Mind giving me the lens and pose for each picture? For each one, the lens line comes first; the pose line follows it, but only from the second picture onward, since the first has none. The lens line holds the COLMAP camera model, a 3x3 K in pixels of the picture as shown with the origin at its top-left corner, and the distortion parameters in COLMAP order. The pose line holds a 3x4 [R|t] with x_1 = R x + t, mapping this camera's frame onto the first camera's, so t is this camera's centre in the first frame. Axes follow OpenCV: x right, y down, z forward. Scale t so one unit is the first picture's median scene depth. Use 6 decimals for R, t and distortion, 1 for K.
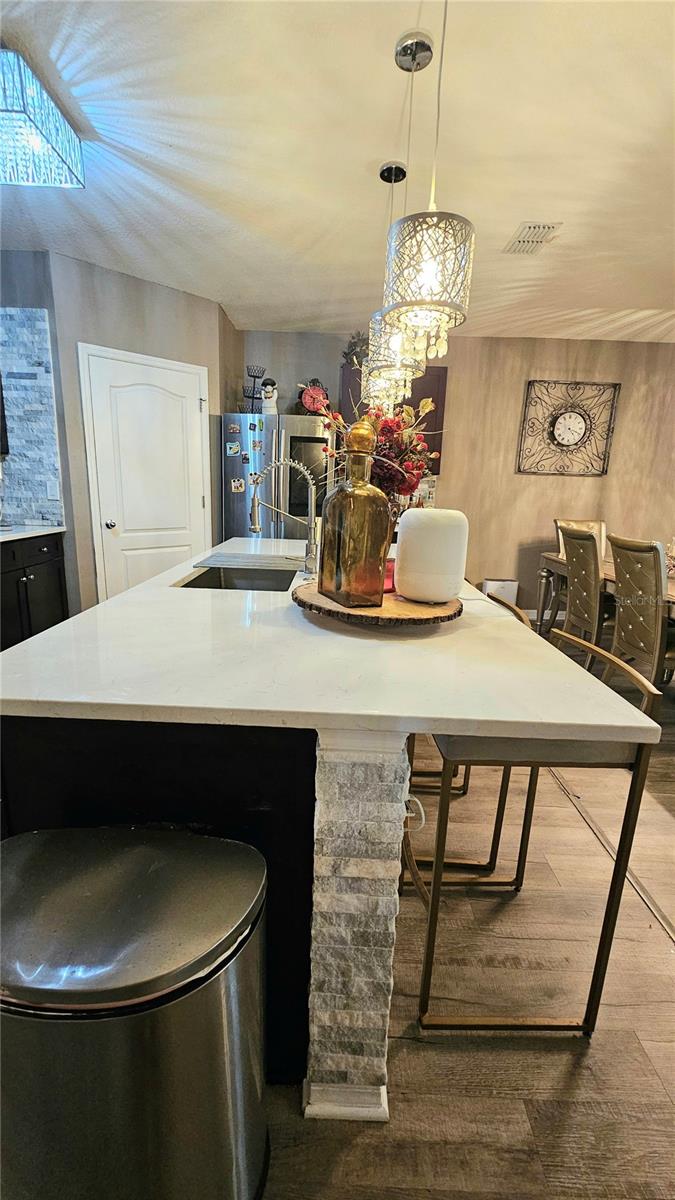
lens RADIAL K [[491.5, 0, 335.4], [0, 491.5, 594.4], [0, 0, 1]] dist [-0.002811, 0.001763]
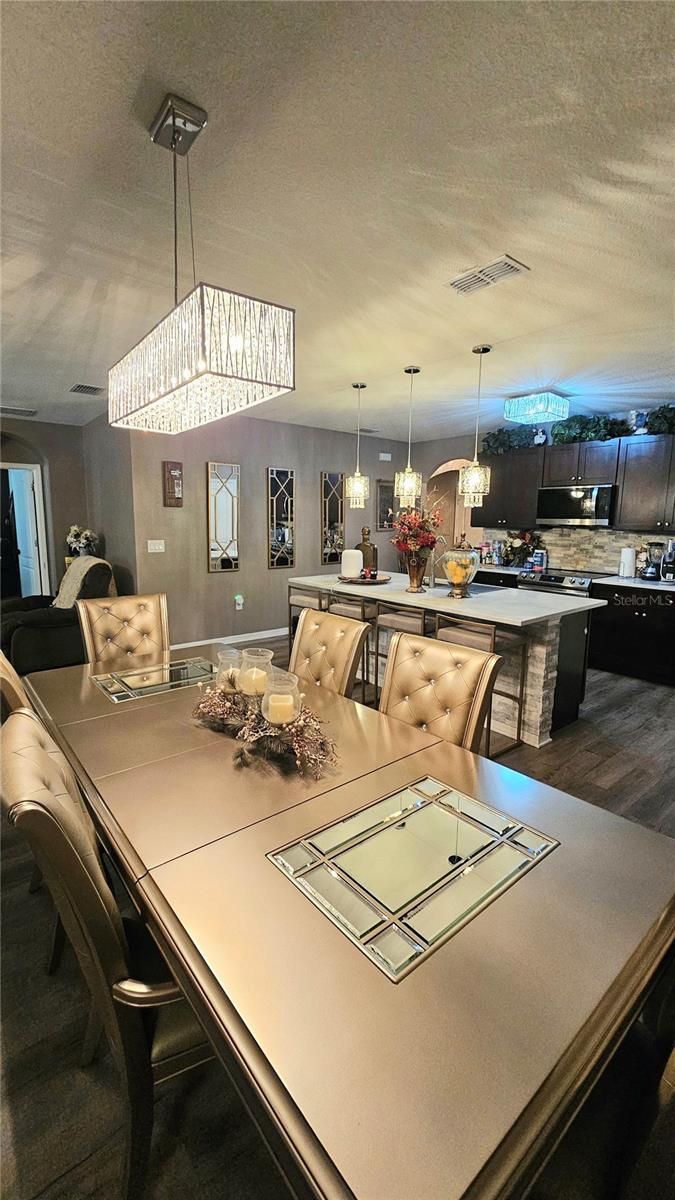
lens RADIAL K [[491.5, 0, 336.1], [0, 491.5, 604.0], [0, 0, 1]] dist [-0.002811, 0.001763]
pose [[-0.769269, 0.069787, -0.635103, 0.690996], [-0.174480, 0.933289, 0.313891, -0.243921], [0.614640, 0.352279, -0.705774, 0.970210]]
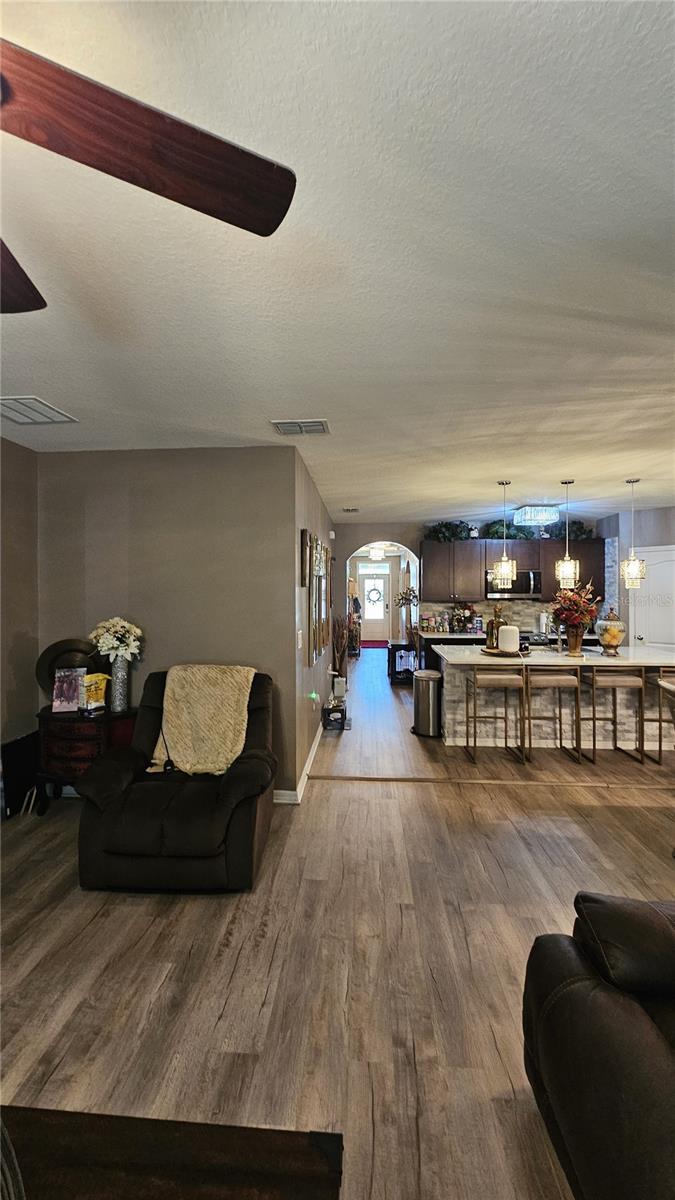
lens RADIAL K [[491.5, 0, 332.9], [0, 491.5, 592.5], [0, 0, 1]] dist [-0.002811, 0.001763]
pose [[-0.053853, -0.028333, -0.998147, 1.105903], [-0.220103, 0.975349, -0.015811, -0.019720], [0.973989, 0.218844, -0.058762, -0.030926]]
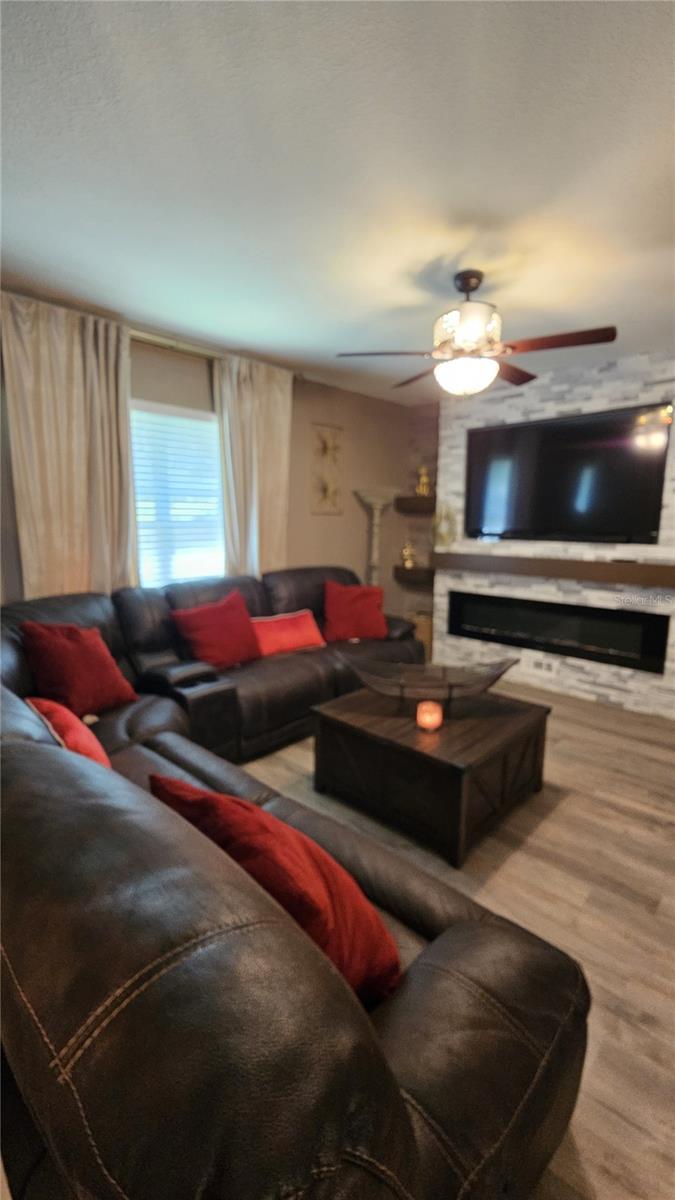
lens RADIAL K [[491.5, 0, 330.1], [0, 491.5, 599.5], [0, 0, 1]] dist [-0.002811, 0.001763]
pose [[-0.729467, -0.147591, 0.667903, 0.702977], [0.126974, 0.930255, 0.344243, -0.096168], [-0.672127, 0.335920, -0.659850, 0.326826]]
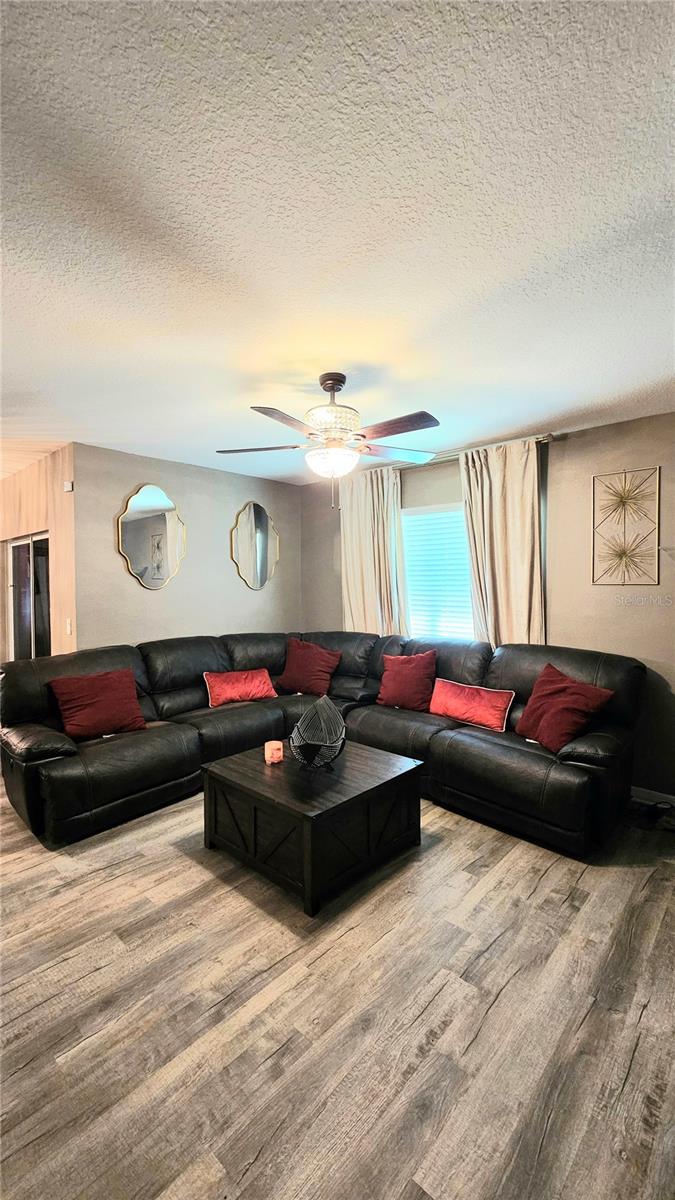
lens RADIAL K [[491.5, 0, 329.9], [0, 491.5, 590.7], [0, 0, 1]] dist [-0.002811, 0.001763]
pose [[0.670308, -0.044868, 0.740726, 0.546174], [0.188796, 0.975637, -0.111751, 0.093047], [-0.717666, 0.214753, 0.662448, -0.557829]]
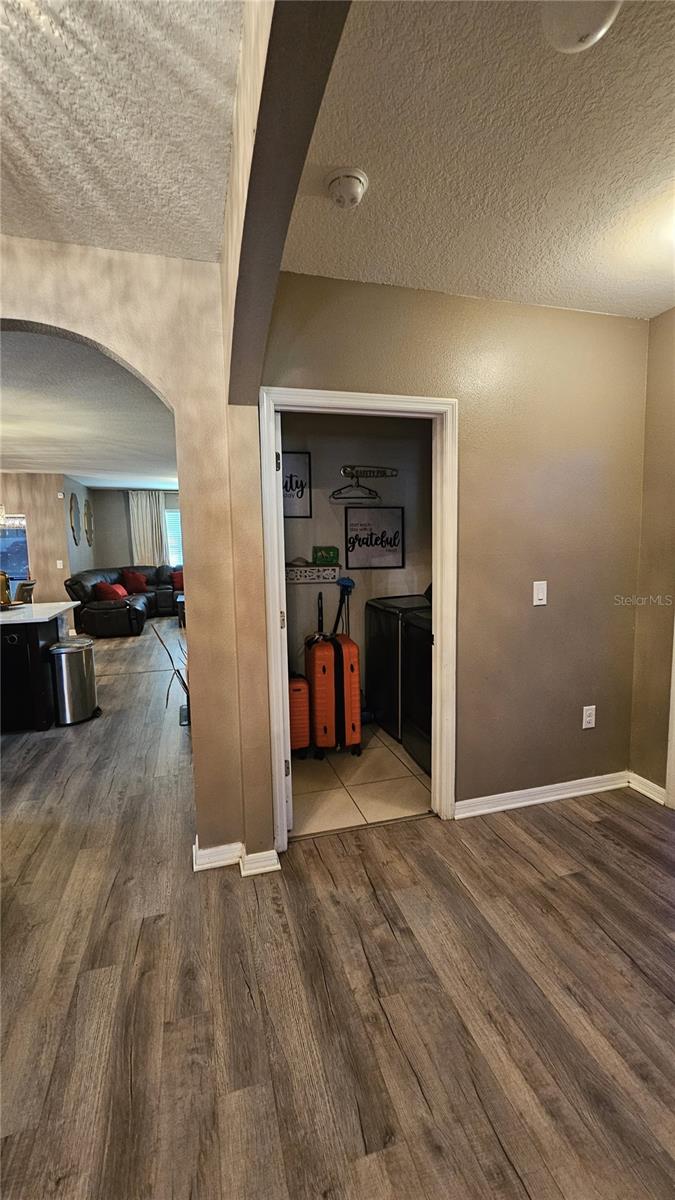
lens RADIAL K [[491.5, 0, 329.1], [0, 491.5, 600.1], [0, 0, 1]] dist [-0.002811, 0.001763]
pose [[-0.280471, -0.142148, 0.949279, -1.070392], [0.222072, 0.952532, 0.208248, -0.059242], [-0.933820, 0.269215, -0.235591, -0.090011]]
